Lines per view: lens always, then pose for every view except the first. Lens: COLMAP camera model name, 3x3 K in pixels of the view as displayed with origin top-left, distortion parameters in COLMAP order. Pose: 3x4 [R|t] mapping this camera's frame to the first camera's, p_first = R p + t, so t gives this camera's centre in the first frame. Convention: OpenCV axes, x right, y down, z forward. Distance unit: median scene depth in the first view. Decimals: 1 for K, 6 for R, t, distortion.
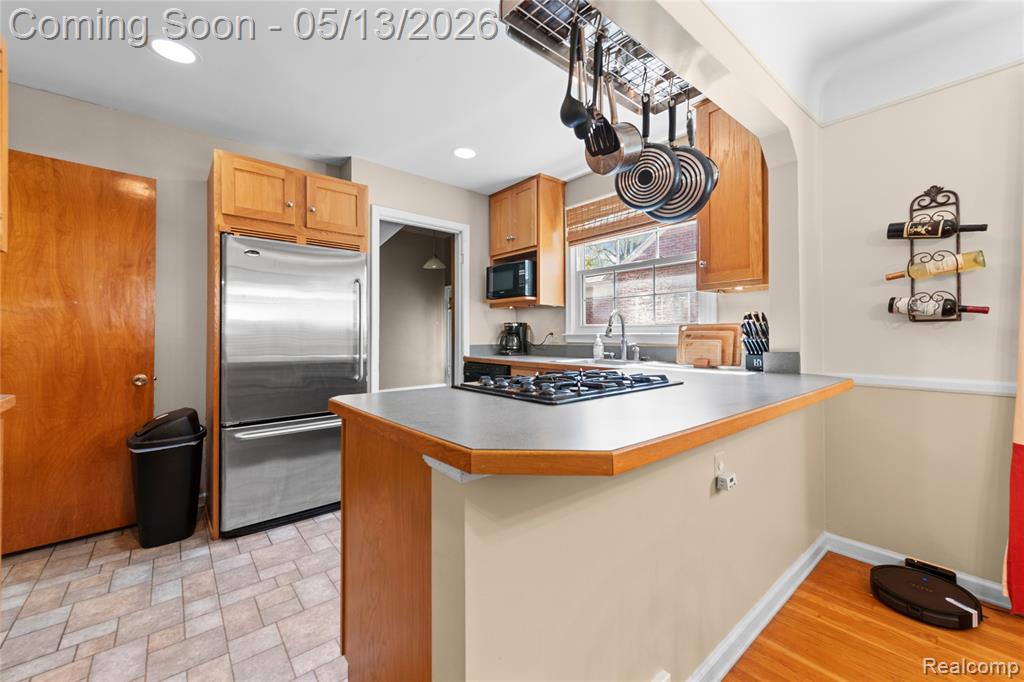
lens RADIAL K [[410.5, 0, 511.6], [0, 410.5, 331.8], [0, 0, 1]] dist [0.007736, -0.000126]
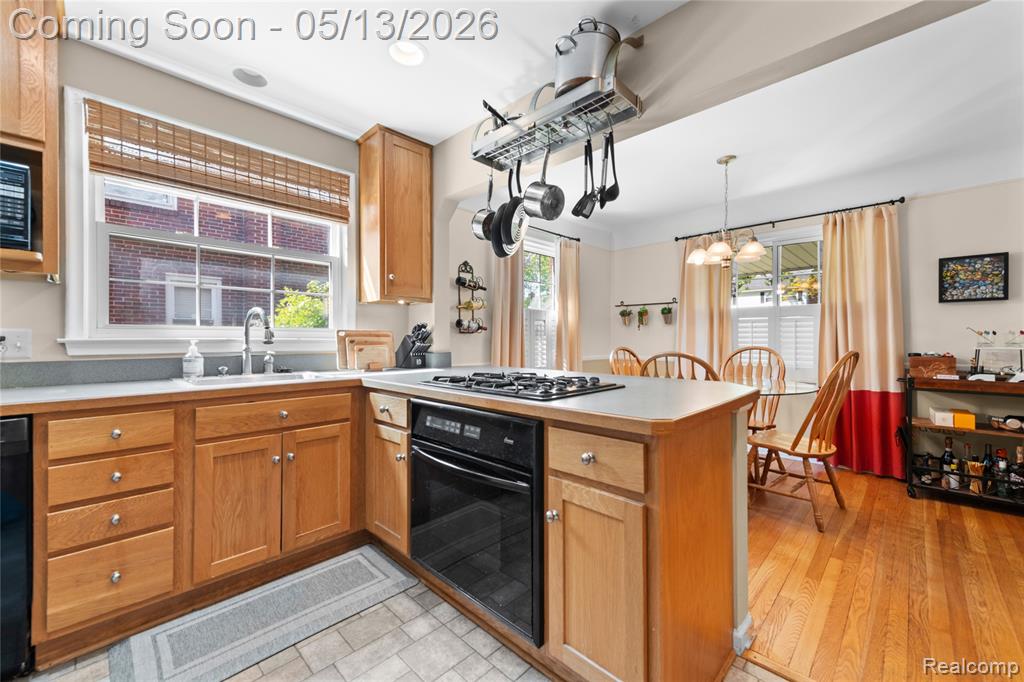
lens RADIAL K [[403.3, 0, 512.0], [0, 403.3, 341.0], [0, 0, 1]] dist [0.011005, -0.000107]
pose [[-0.104785, 0.000800, 0.994495, -0.587418], [-0.005632, 0.999983, -0.001398, 0.007636], [-0.994479, -0.005747, -0.104779, 0.712345]]
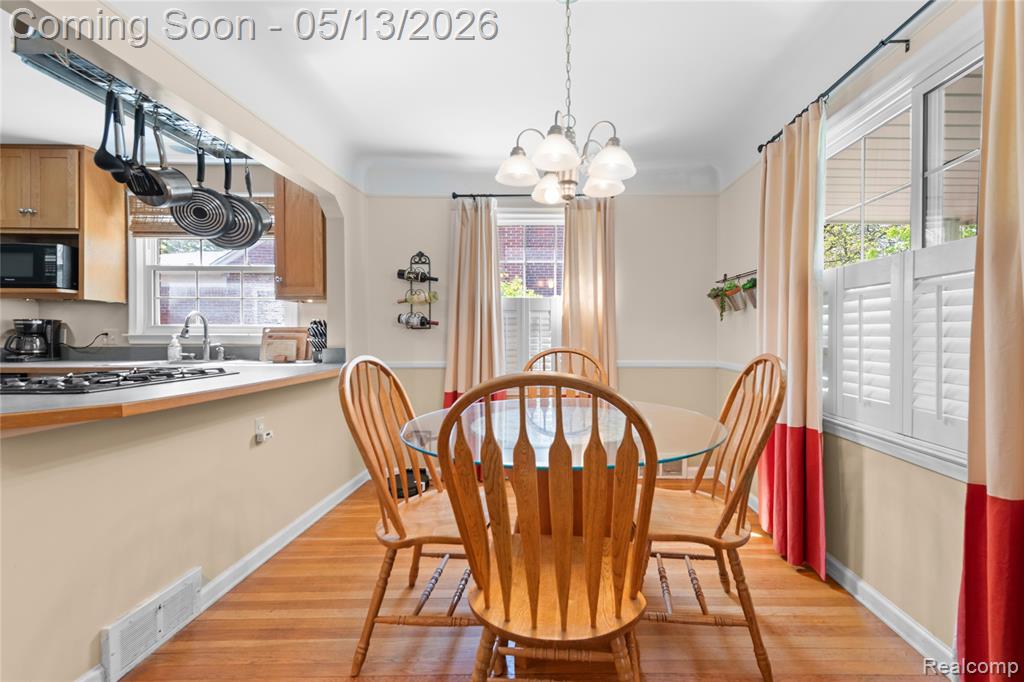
lens RADIAL K [[419.9, 0, 557.3], [0, 419.9, 336.0], [0, 0, 1]] dist [0.006228, -0.000651]
pose [[0.625569, 0.001845, 0.780167, -0.000789], [-0.010845, 0.999921, 0.006332, -0.009244], [-0.780094, -0.012422, 0.625540, -0.408802]]
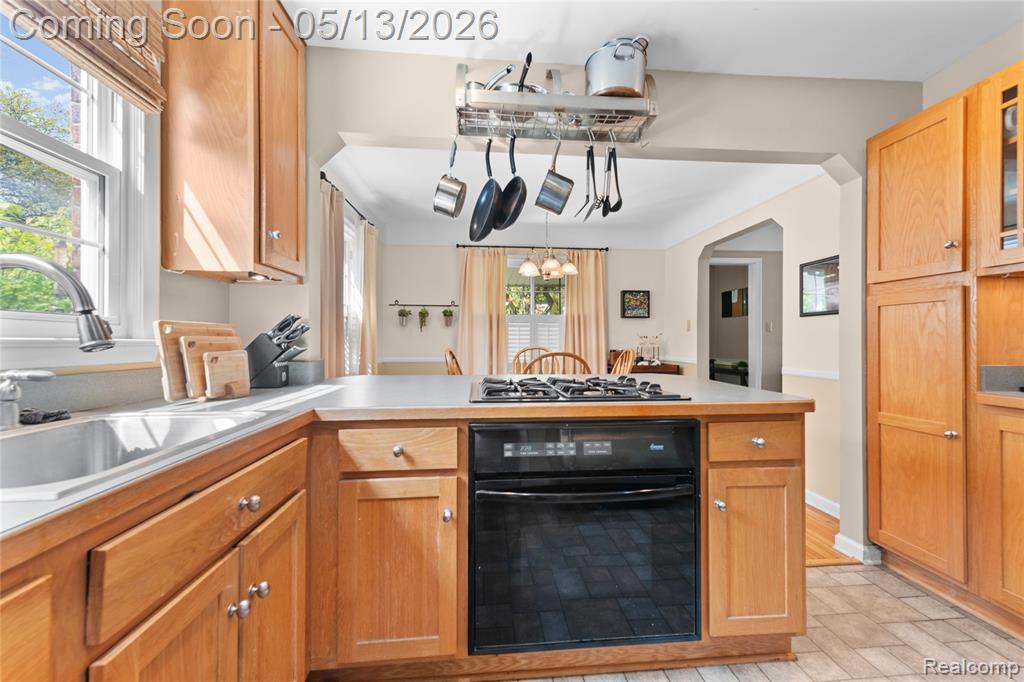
lens RADIAL K [[405.1, 0, 515.8], [0, 405.1, 342.7], [0, 0, 1]] dist [0.010834, -0.000235]
pose [[-0.822323, 0.002058, 0.569018, -0.195279], [-0.000095, 0.999993, -0.003754, 0.010013], [-0.569022, -0.003141, -0.822317, 1.187801]]
